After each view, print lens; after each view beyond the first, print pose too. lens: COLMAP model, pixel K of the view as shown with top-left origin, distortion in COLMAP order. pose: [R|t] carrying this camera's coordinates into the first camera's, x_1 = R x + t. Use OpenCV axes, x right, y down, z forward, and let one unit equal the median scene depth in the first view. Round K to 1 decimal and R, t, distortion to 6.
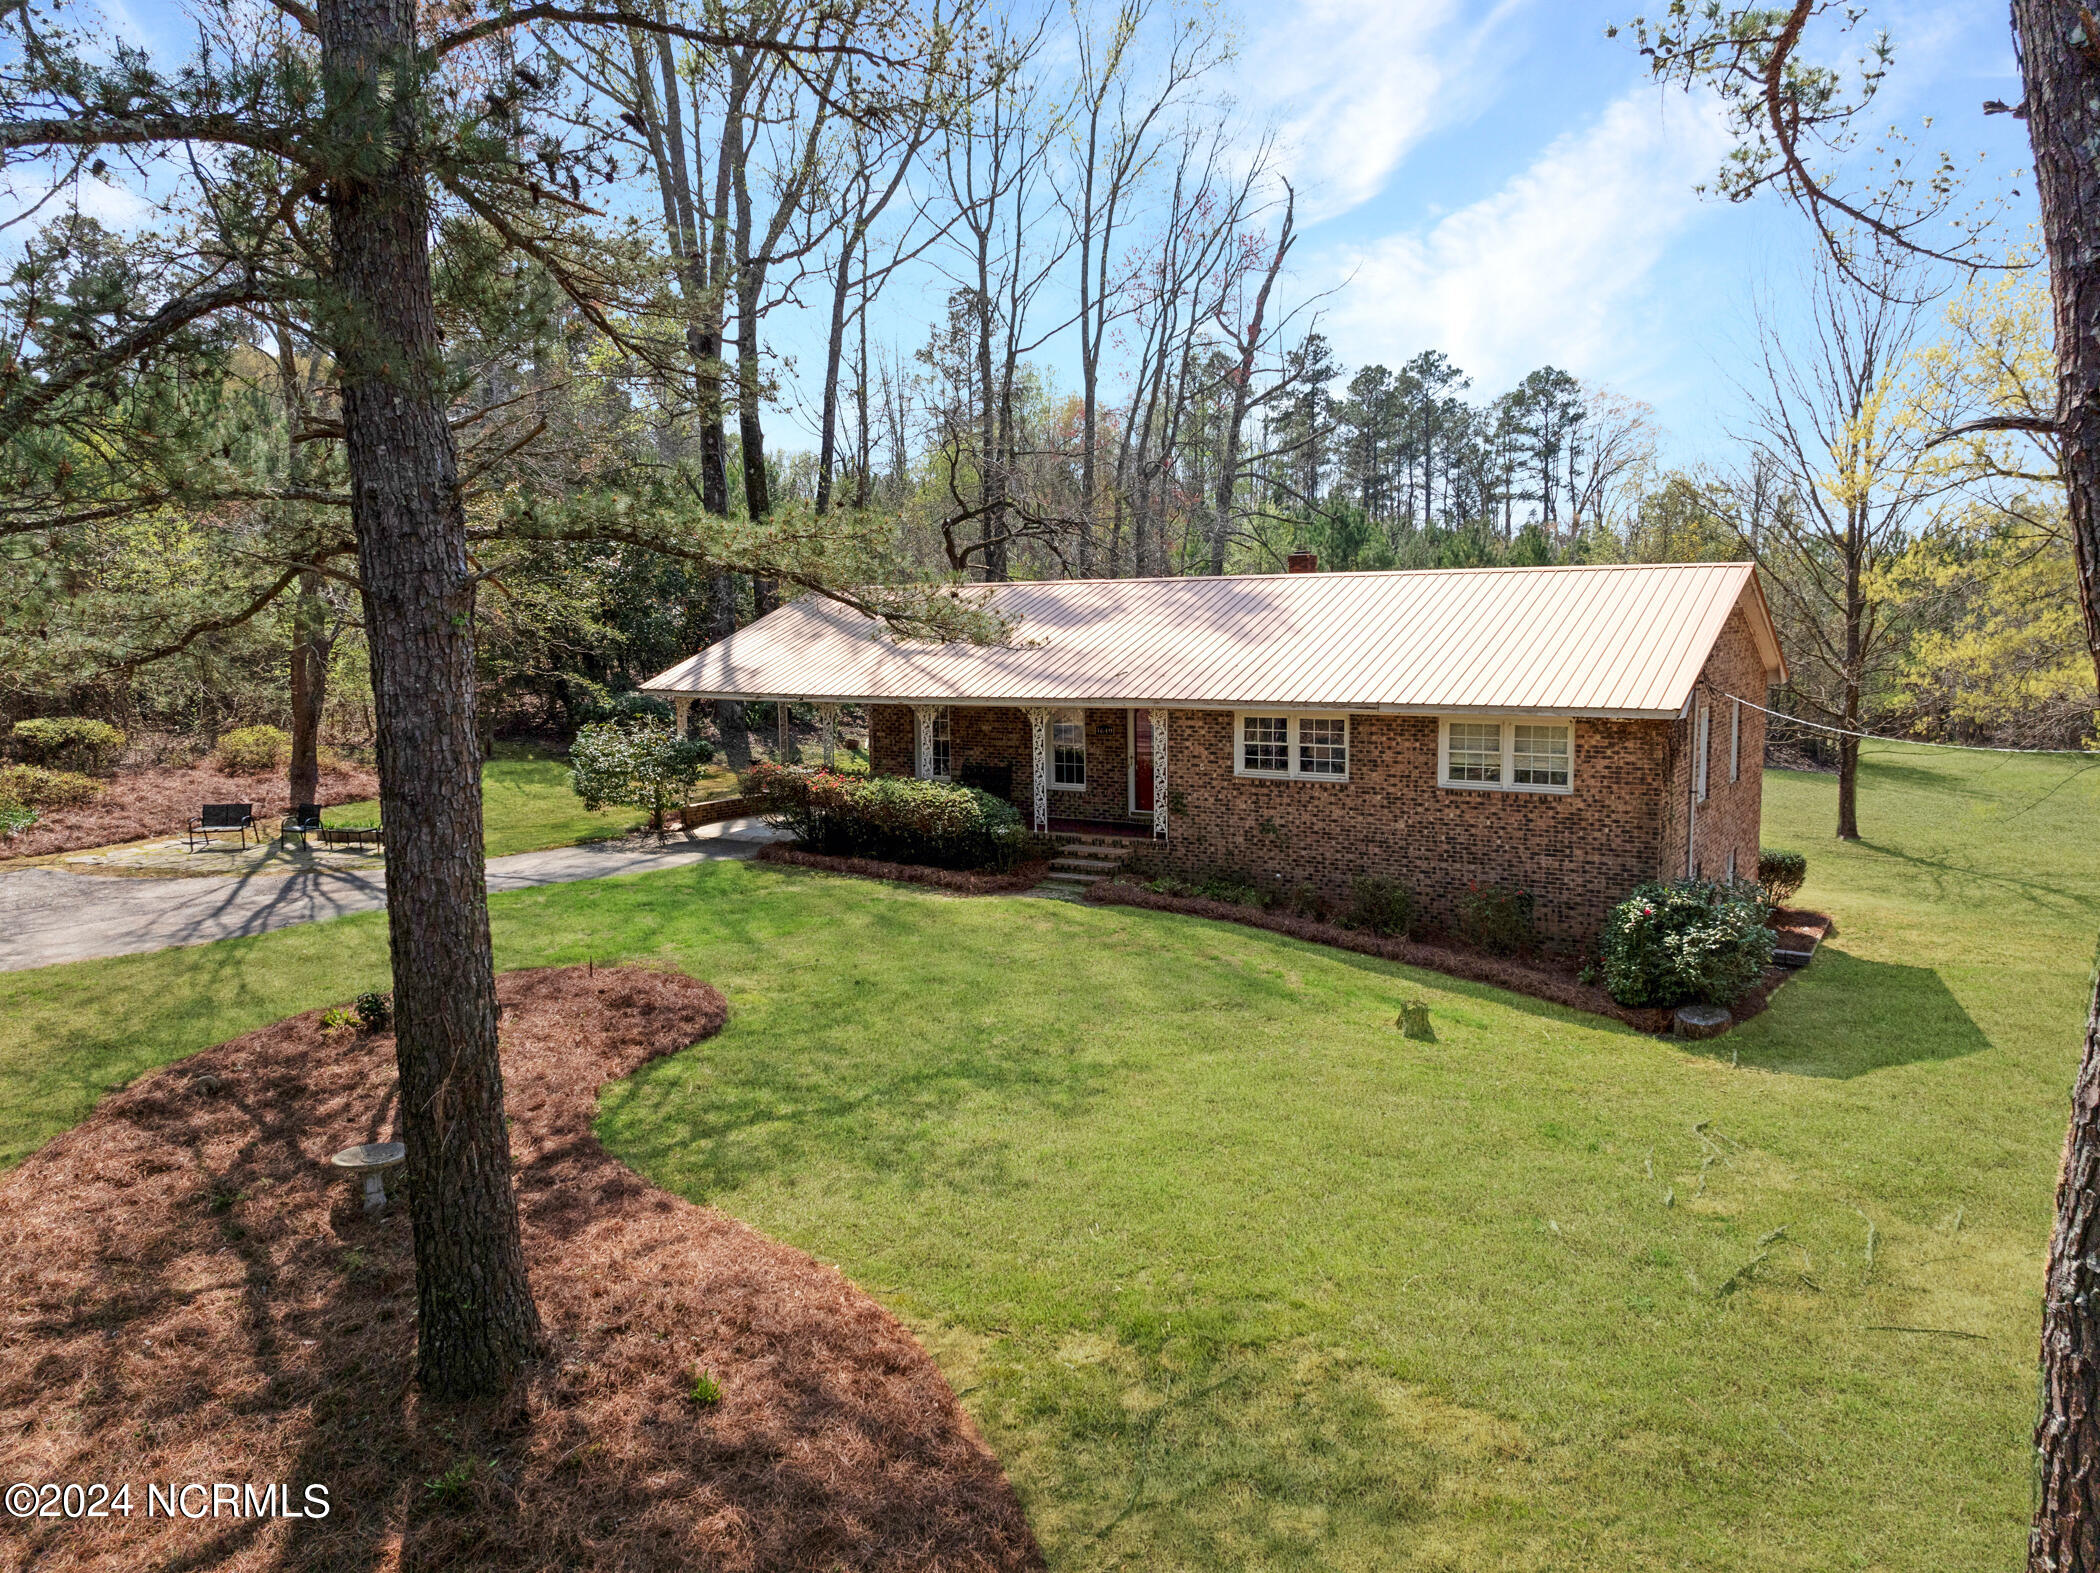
lens RADIAL K [[1488.6, 0, 1050.0], [0, 1488.6, 786.5], [0, 0, 1]] dist [-0.008010, -0.072230]
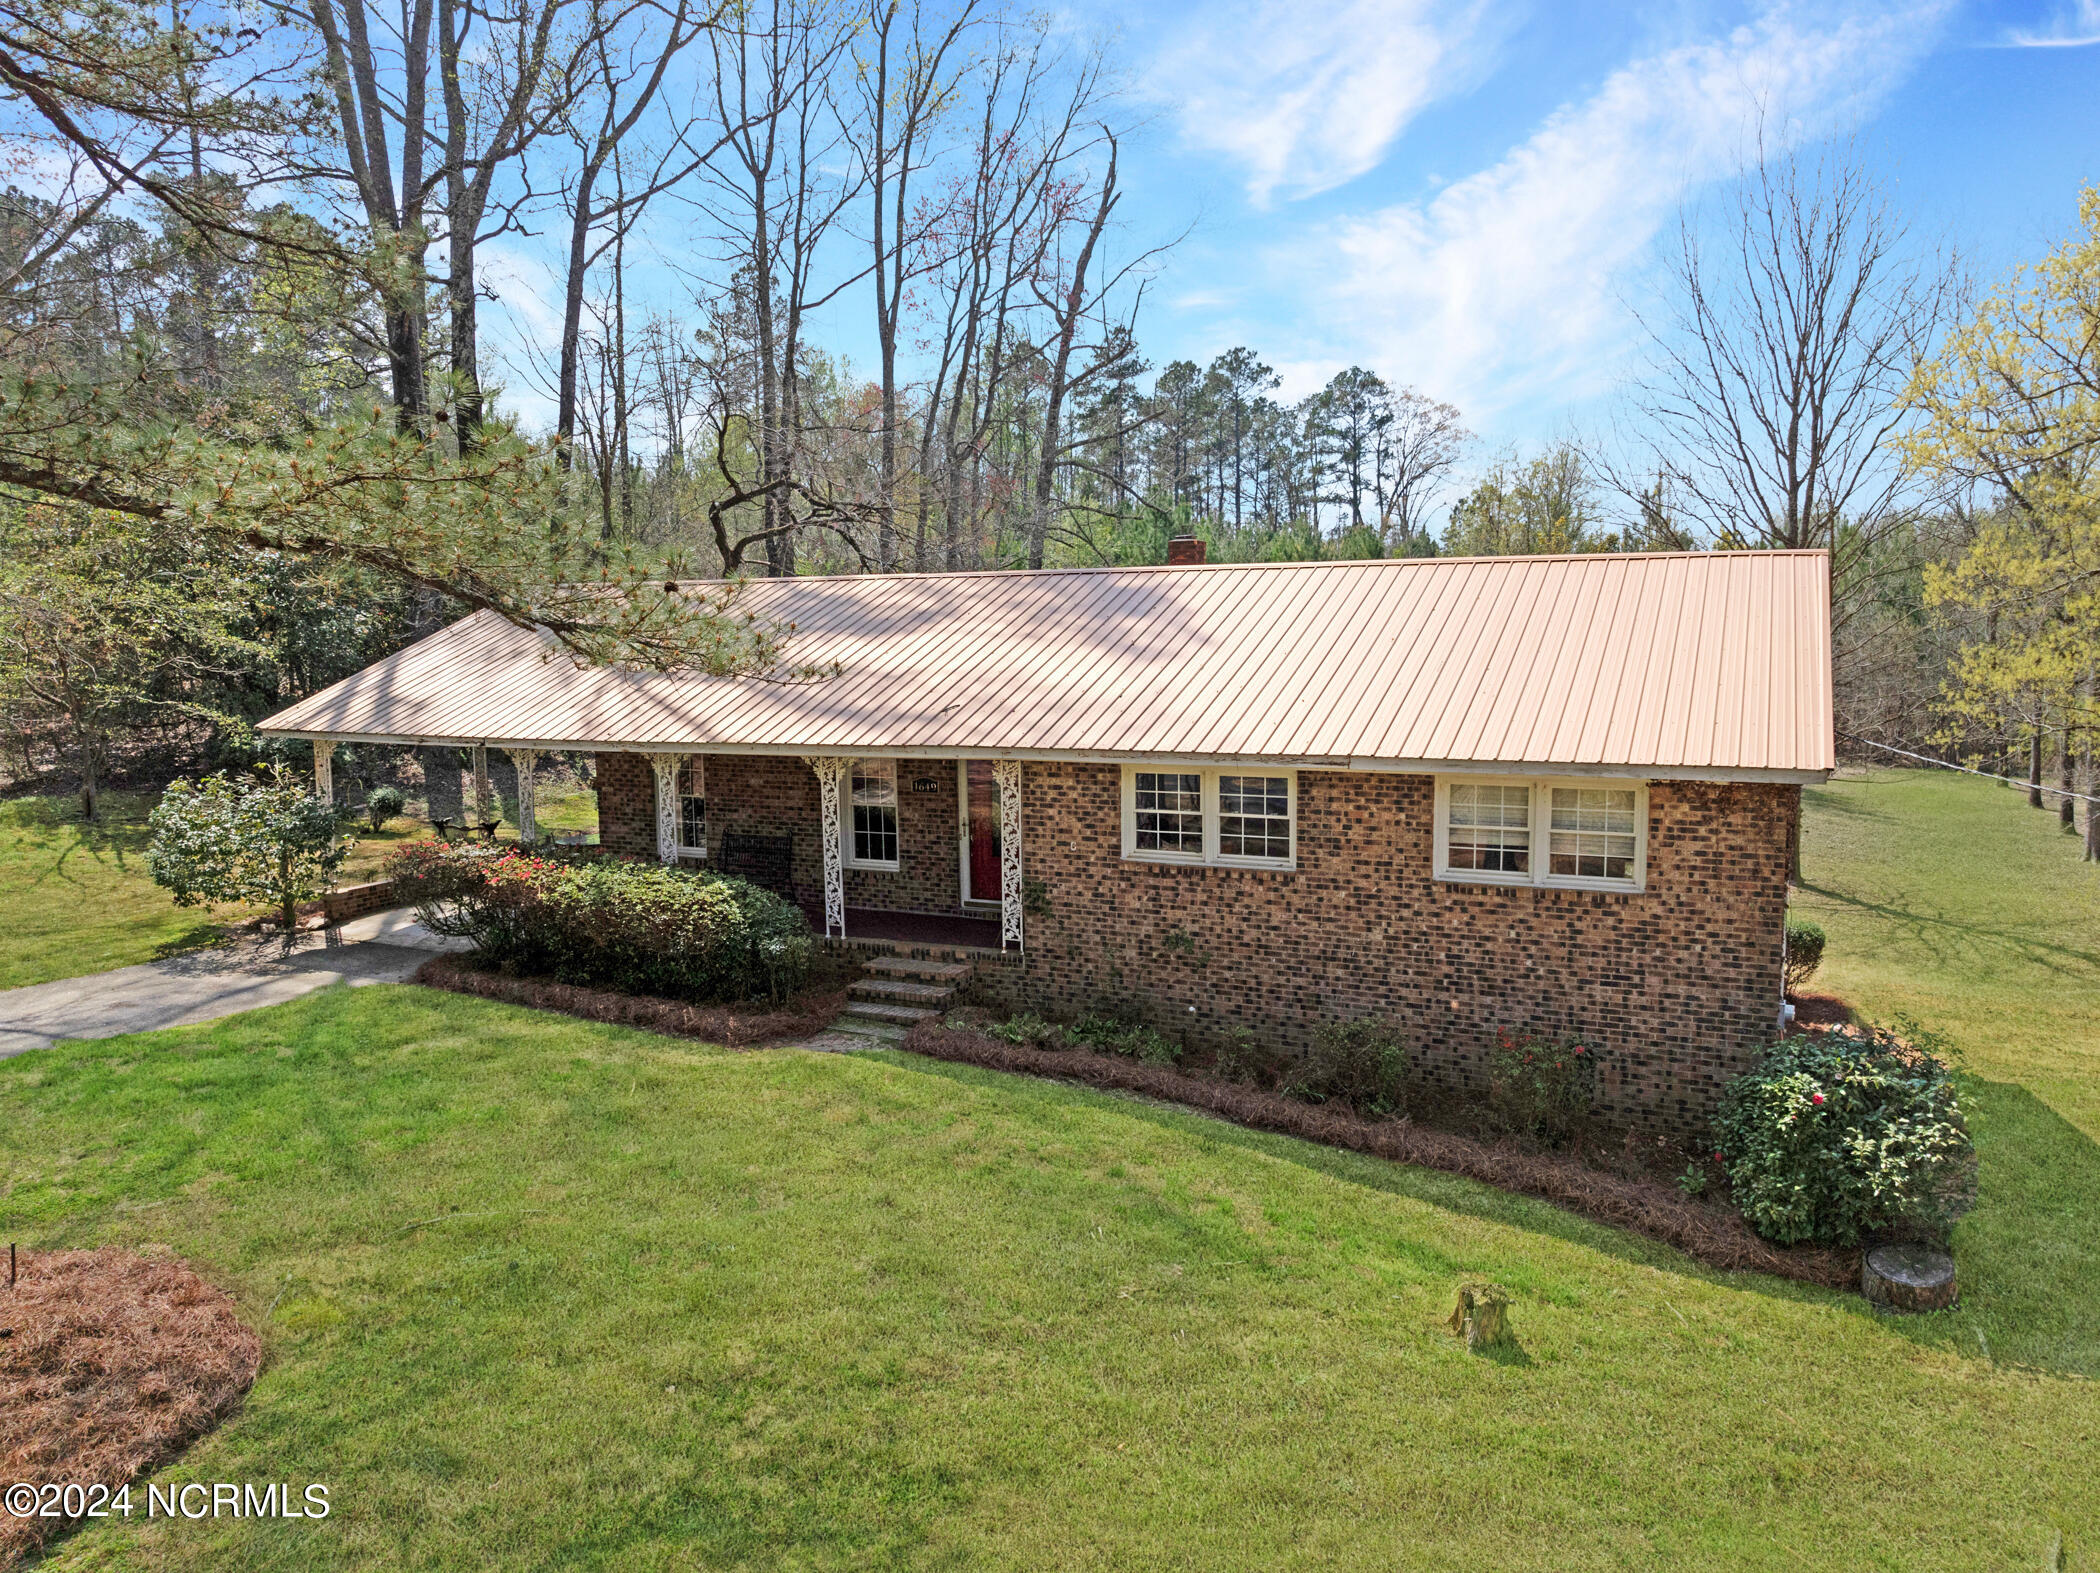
lens RADIAL K [[1488.6, 0, 1050.0], [0, 1488.6, 786.5], [0, 0, 1]] dist [-0.008010, -0.072230]
pose [[0.990934, -0.014821, 0.133531, 0.001183], [0.015323, 0.999879, -0.002732, -0.031986], [-0.133475, 0.004753, 0.991041, 0.272629]]
